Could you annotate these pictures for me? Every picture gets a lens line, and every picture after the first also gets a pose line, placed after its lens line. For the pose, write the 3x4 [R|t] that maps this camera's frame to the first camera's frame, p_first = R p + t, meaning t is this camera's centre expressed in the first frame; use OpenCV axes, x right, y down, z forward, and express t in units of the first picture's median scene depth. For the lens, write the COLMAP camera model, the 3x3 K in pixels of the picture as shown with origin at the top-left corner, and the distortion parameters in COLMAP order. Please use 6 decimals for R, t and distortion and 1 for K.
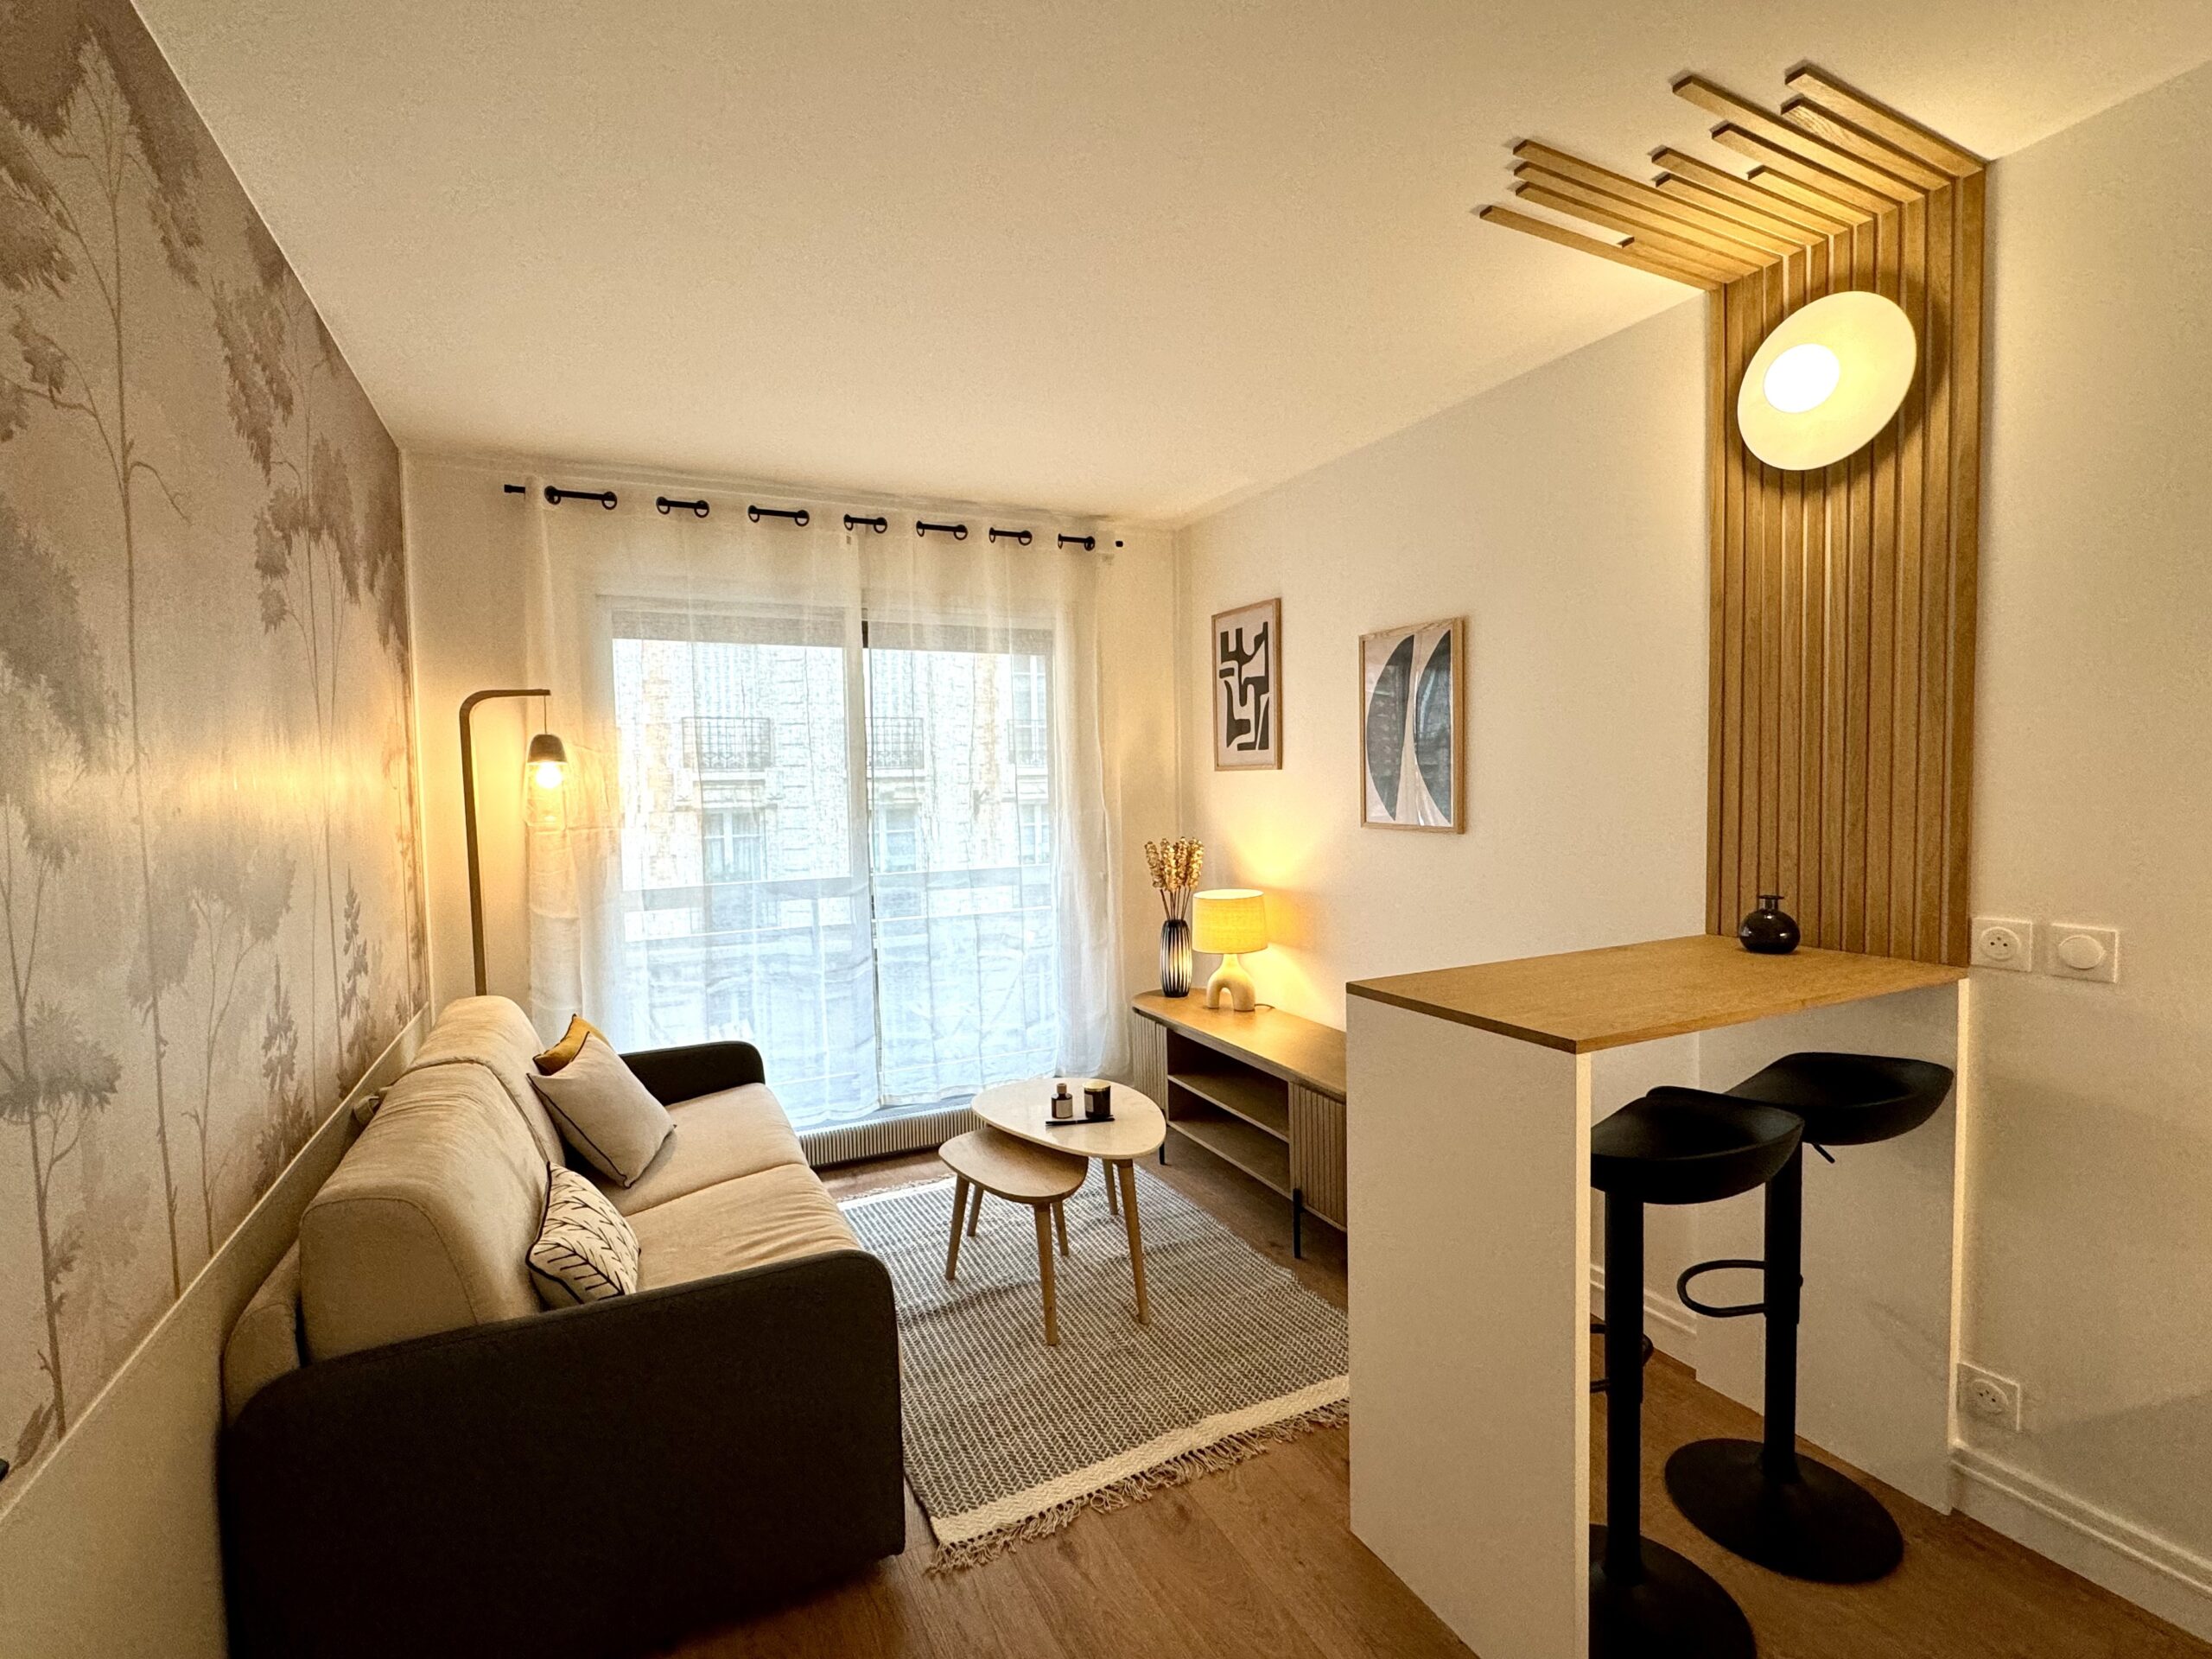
lens RADIAL K [[1006.4, 0, 1106.0], [0, 1006.4, 829.5], [0, 0, 1]] dist [-0.007663, 0.000691]
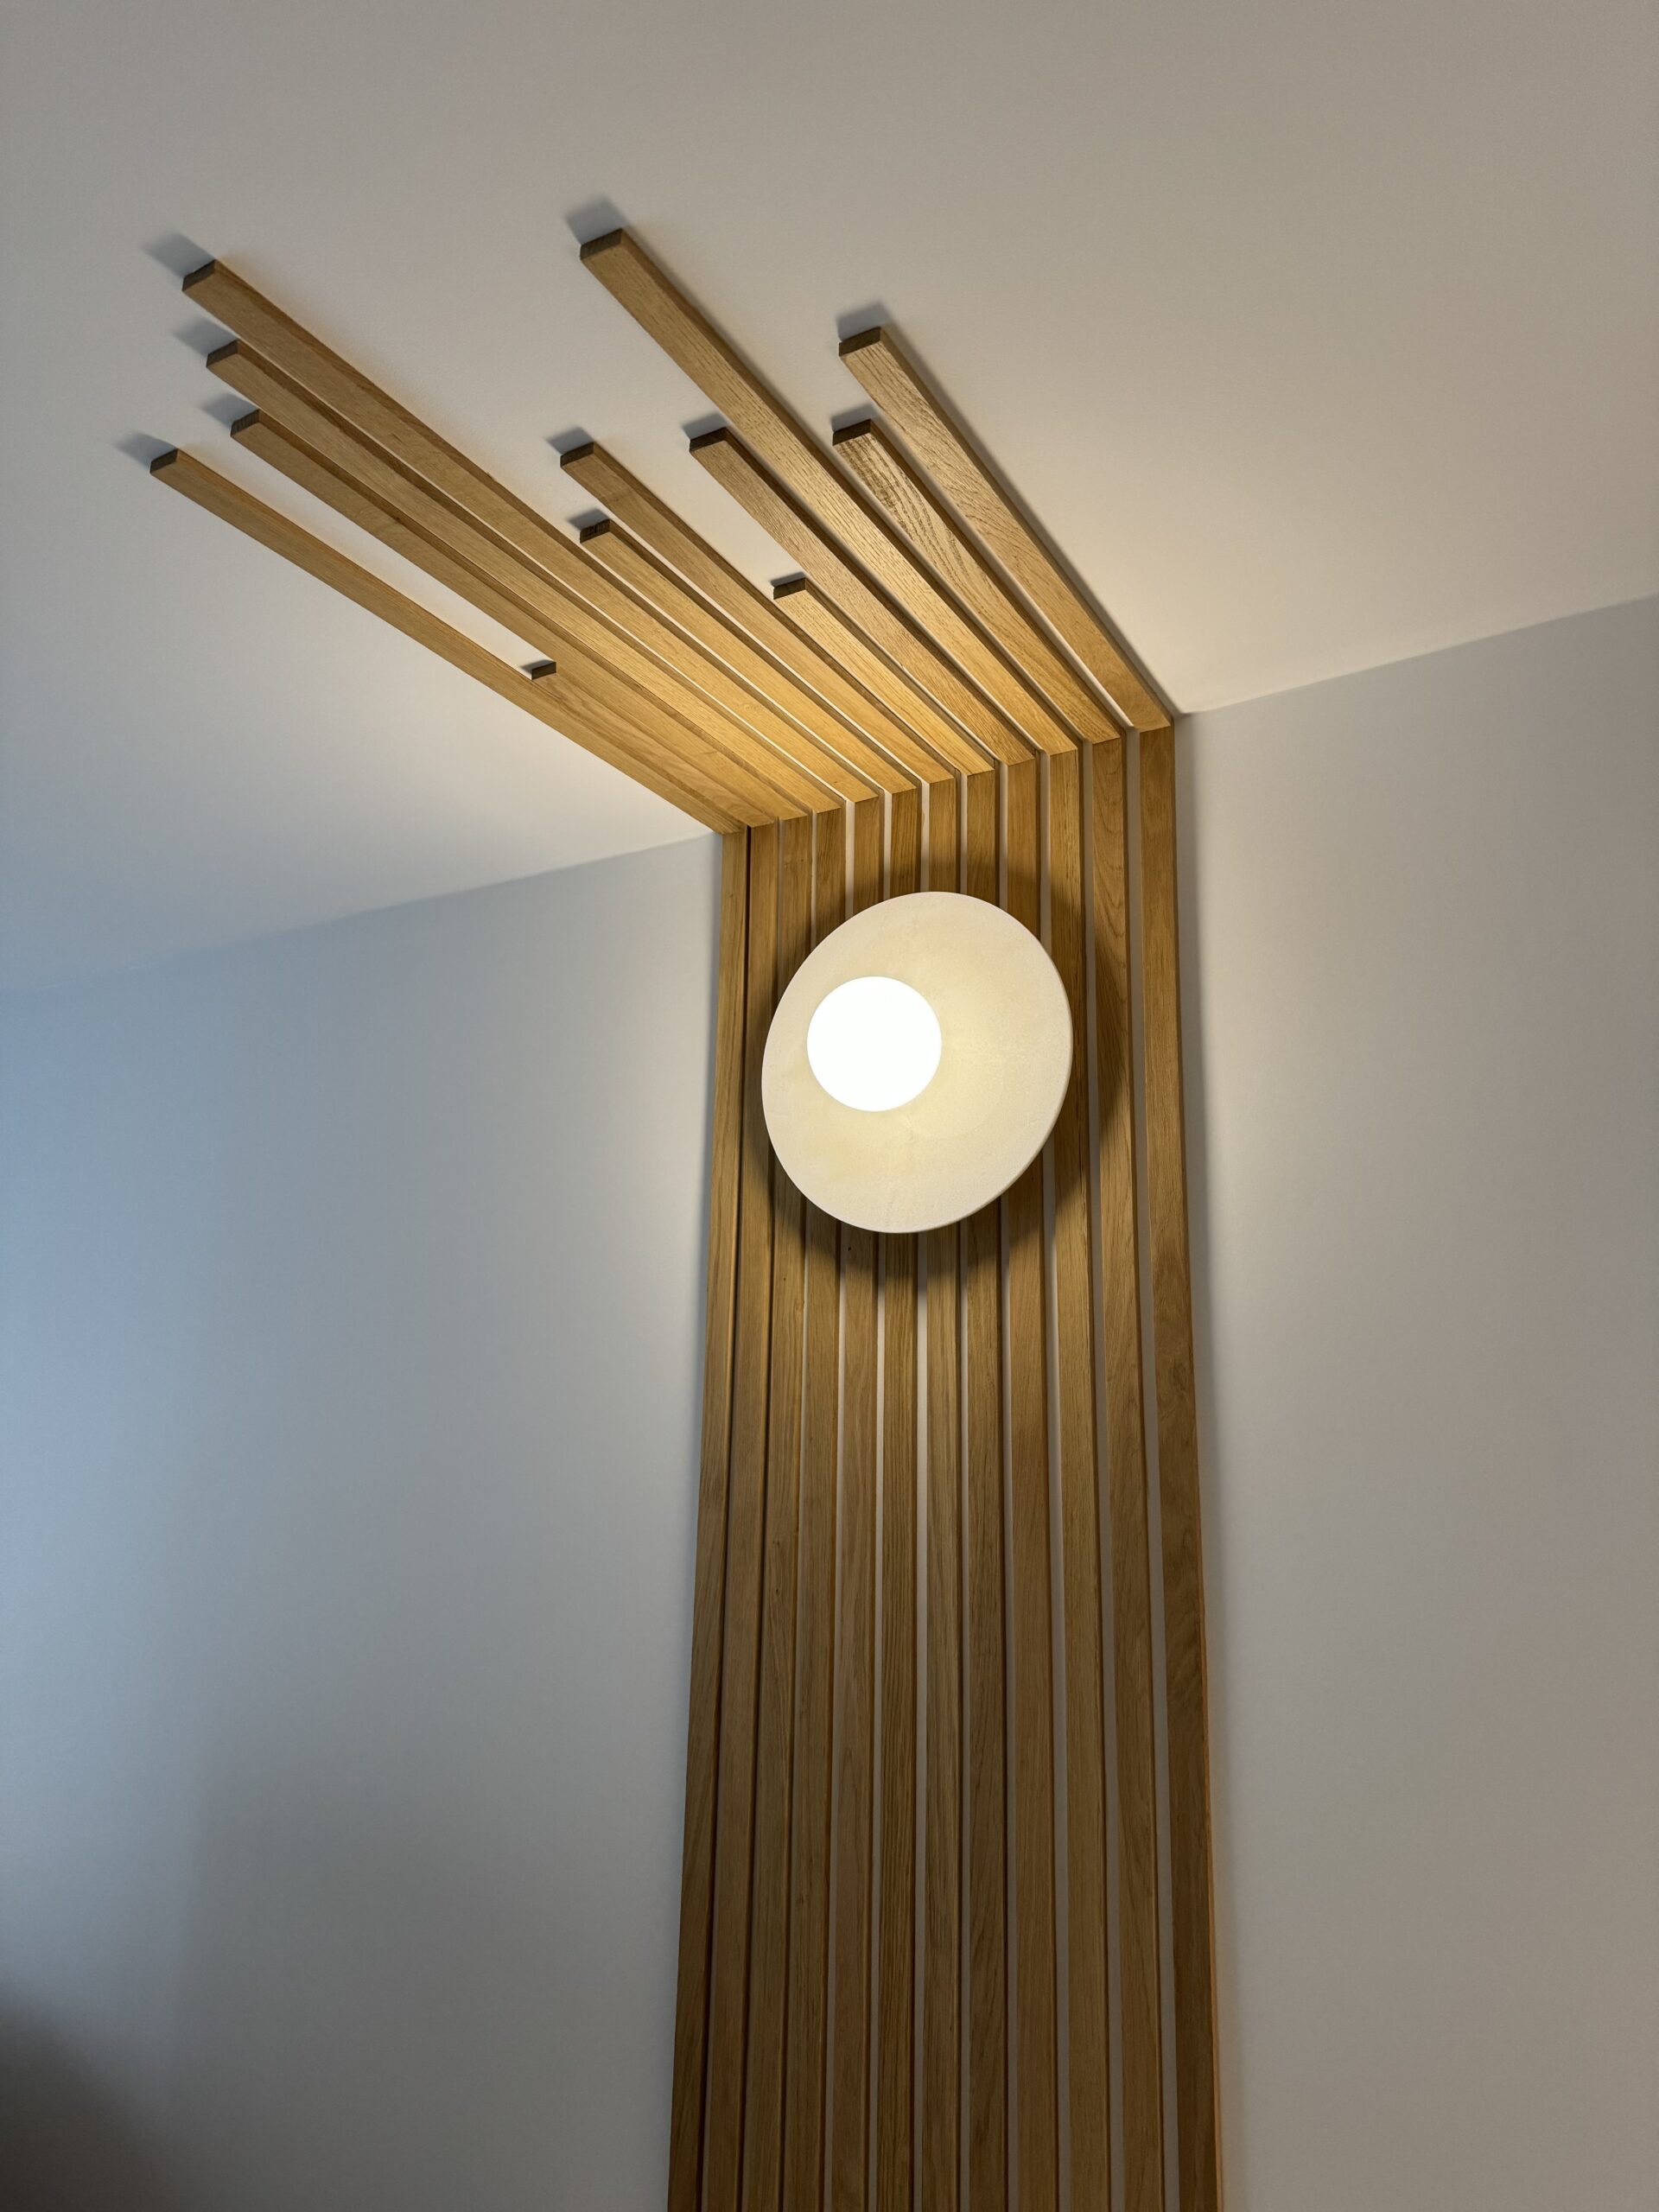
lens RADIAL K [[1616.7, 0, 829.5], [0, 1616.7, 1106.0], [0, 0, 1]] dist [0.032064, -0.060543]
pose [[0.838897, 0.164457, 0.518850, 0.296294], [-0.008768, 0.957220, -0.289228, -0.207635], [-0.544219, 0.238083, 0.804451, 0.419968]]
